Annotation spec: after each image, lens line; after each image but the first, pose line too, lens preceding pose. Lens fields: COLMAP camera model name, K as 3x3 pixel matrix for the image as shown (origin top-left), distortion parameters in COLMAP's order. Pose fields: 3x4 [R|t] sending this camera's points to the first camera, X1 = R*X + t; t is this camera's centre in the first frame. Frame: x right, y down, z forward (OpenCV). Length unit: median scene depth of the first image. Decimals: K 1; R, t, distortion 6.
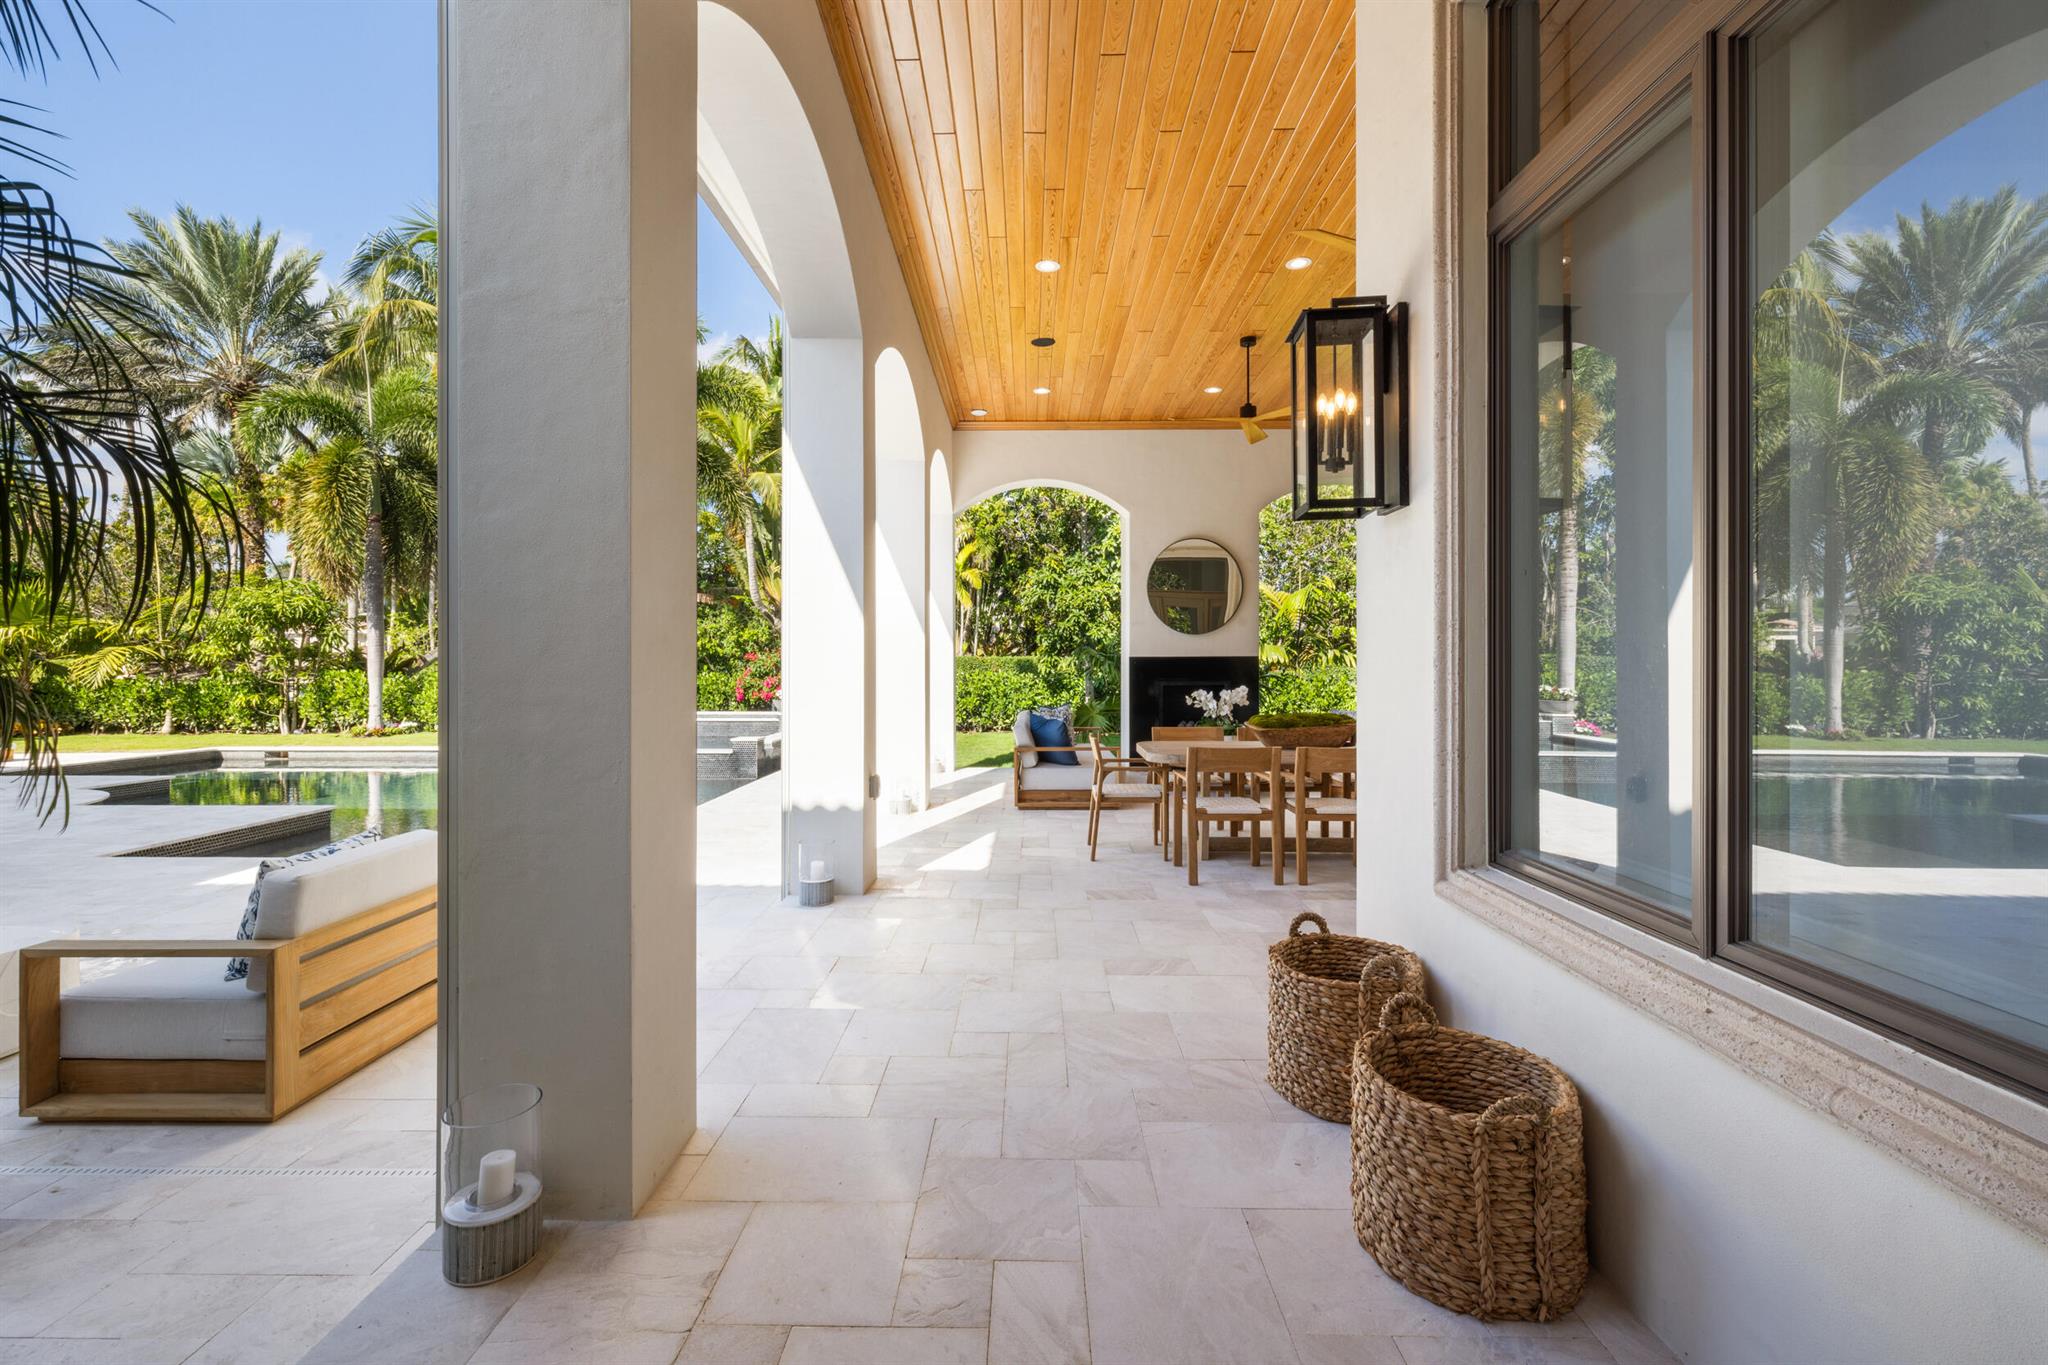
lens RADIAL K [[870.9, 0, 1008.9], [0, 870.9, 661.4], [0, 0, 1]] dist [0.002707, 0.000138]
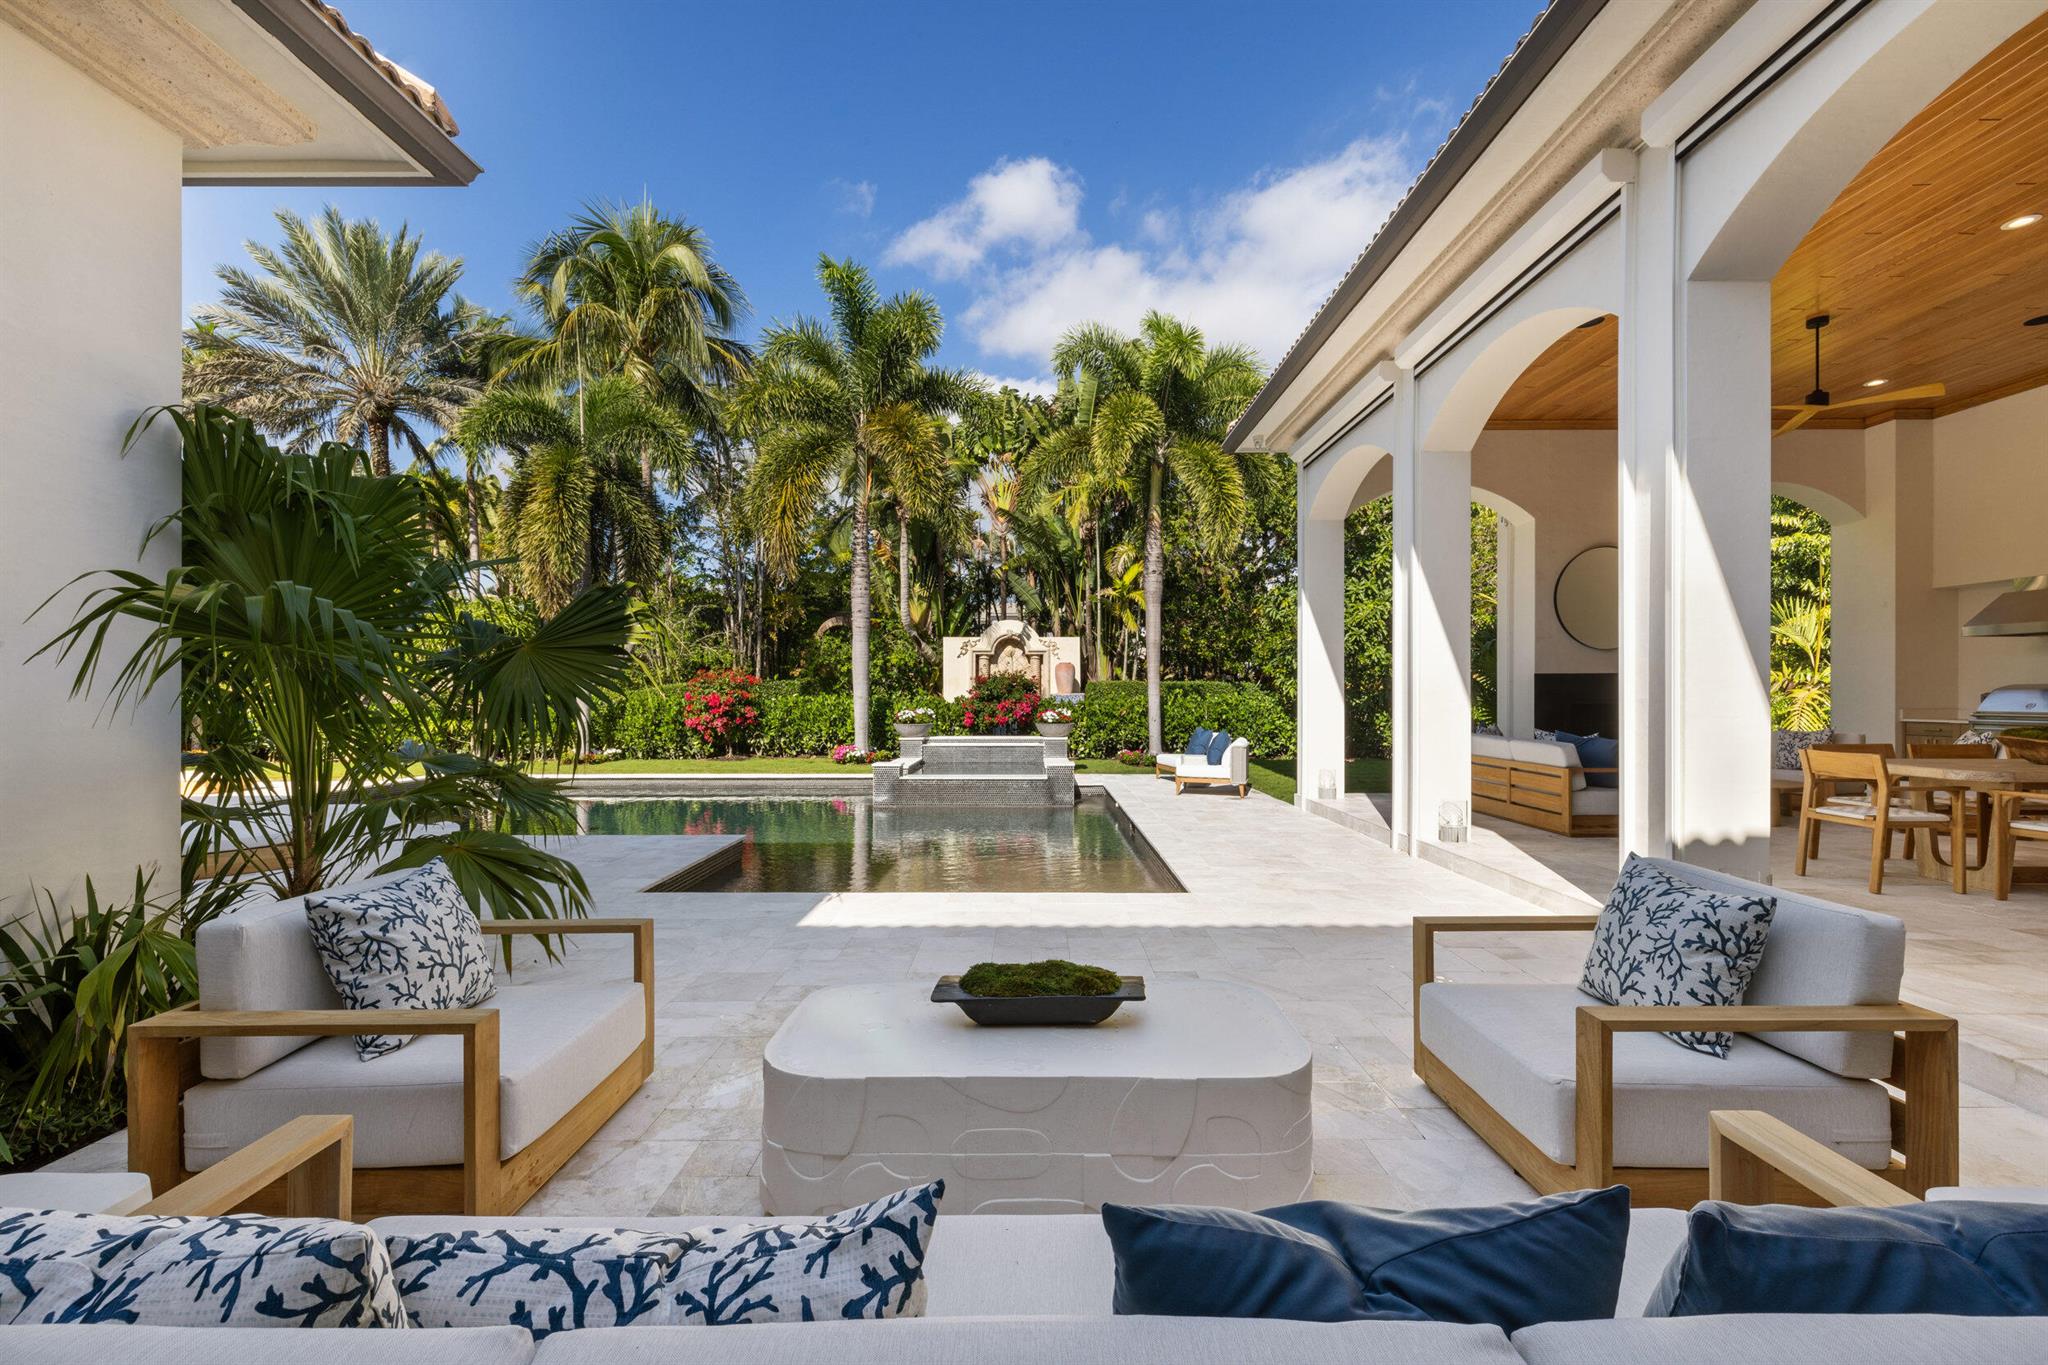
lens RADIAL K [[870.9, 0, 1030.0], [0, 870.9, 691.7], [0, 0, 1]] dist [0.002707, 0.000138]
pose [[0.999877, -0.002179, 0.015506, -0.259475], [0.002151, 0.999996, 0.001846, 0.007027], [-0.015510, -0.001812, 0.999878, 0.048671]]
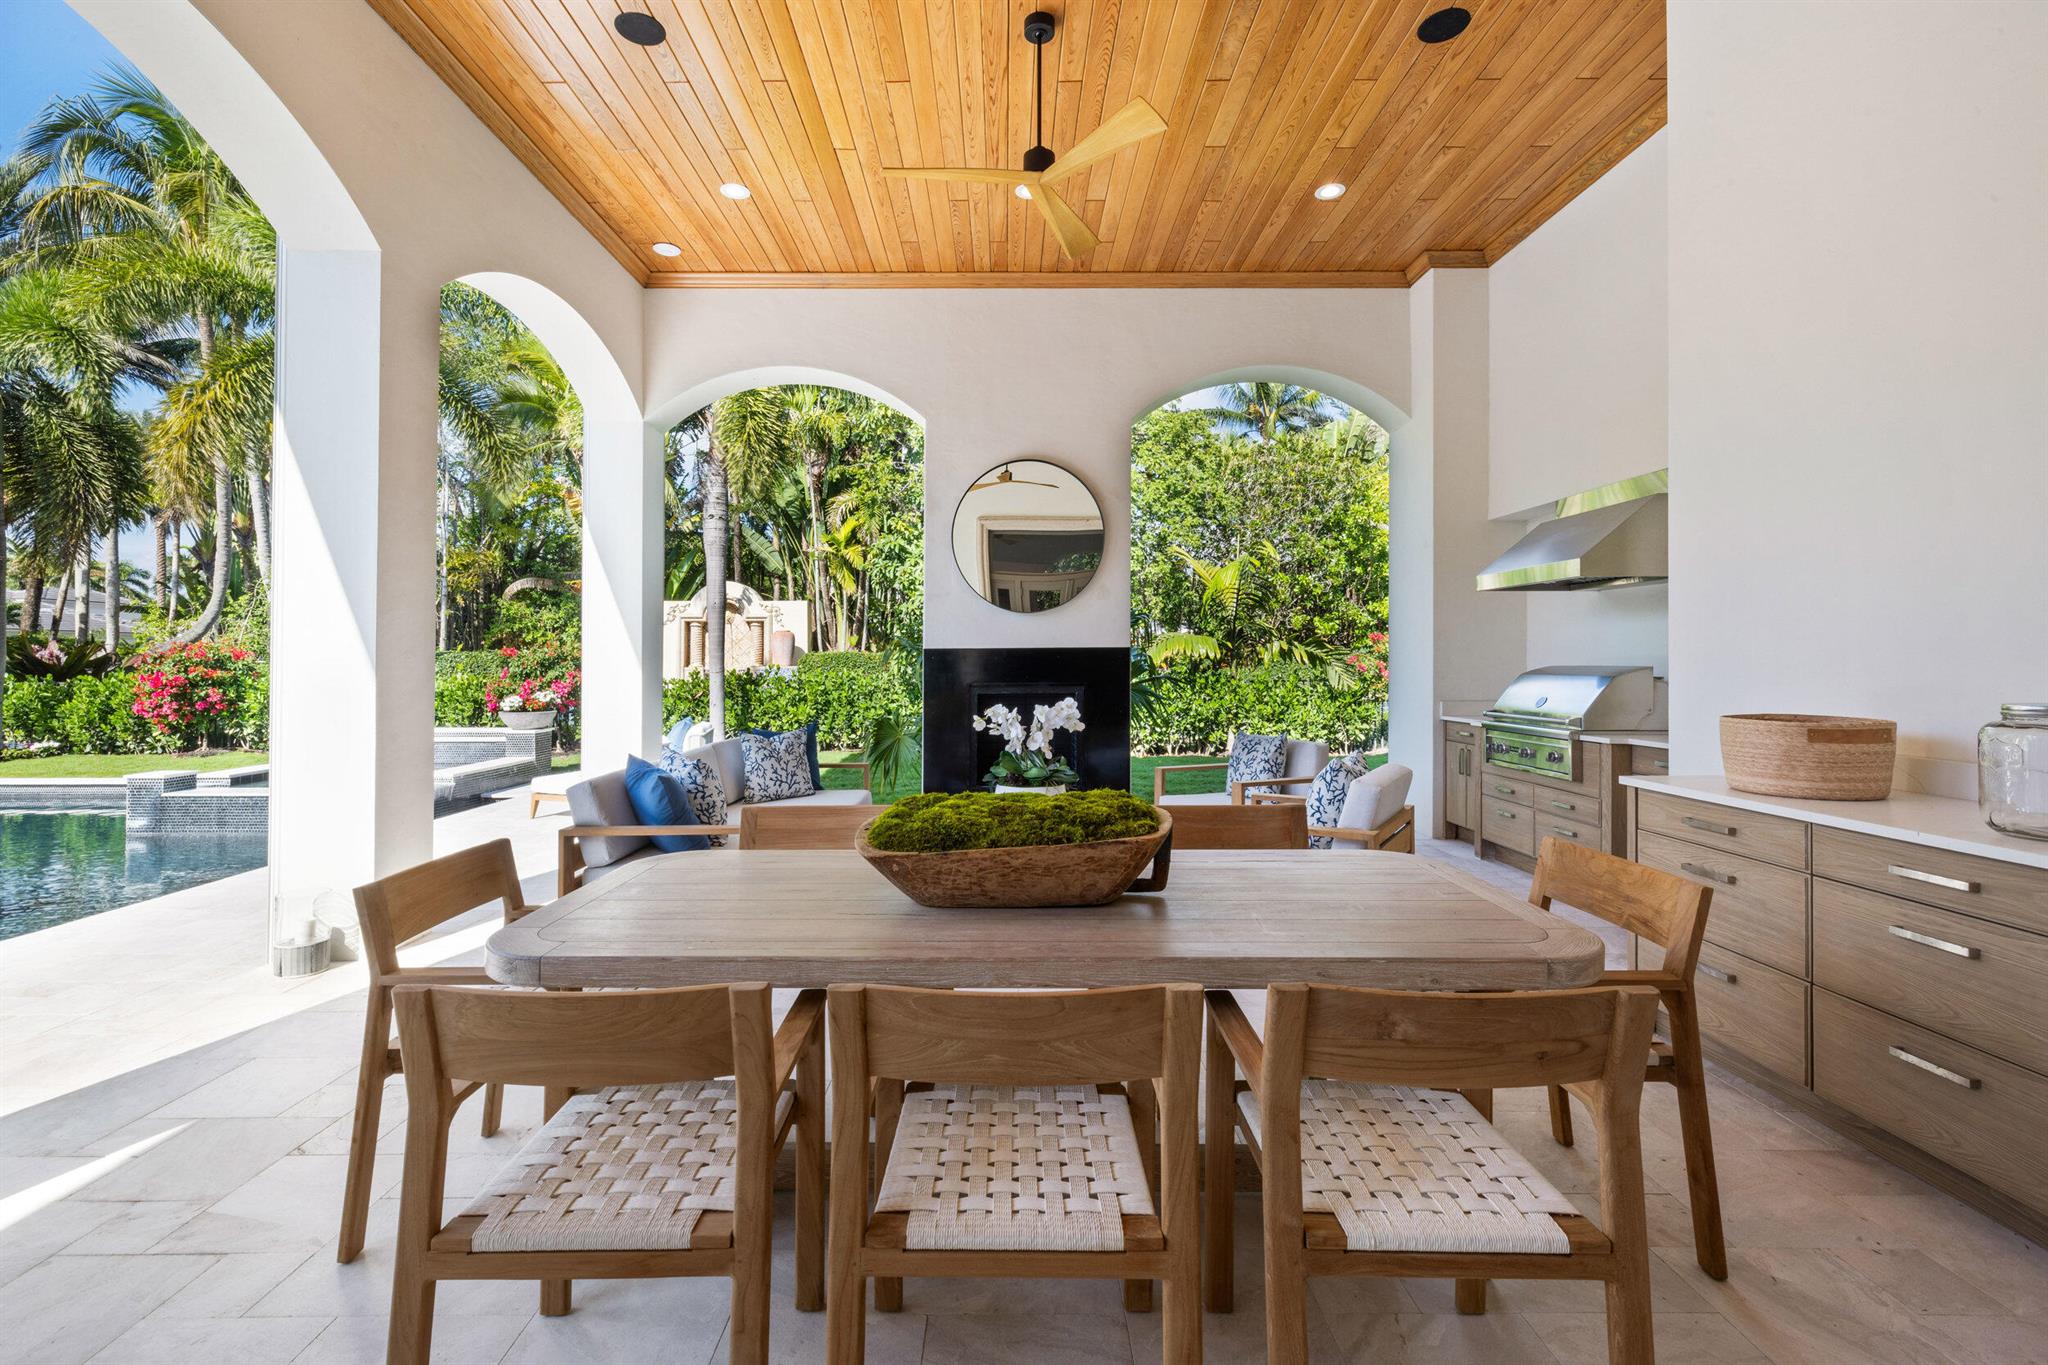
lens RADIAL K [[870.9, 0, 1020.0], [0, 870.9, 660.9], [0, 0, 1]] dist [0.002707, 0.000138]
pose [[0.999310, -0.002466, 0.037057, 0.115919], [0.002388, 0.999995, 0.002151, 0.001627], [-0.037062, -0.002061, 0.999311, 0.236414]]
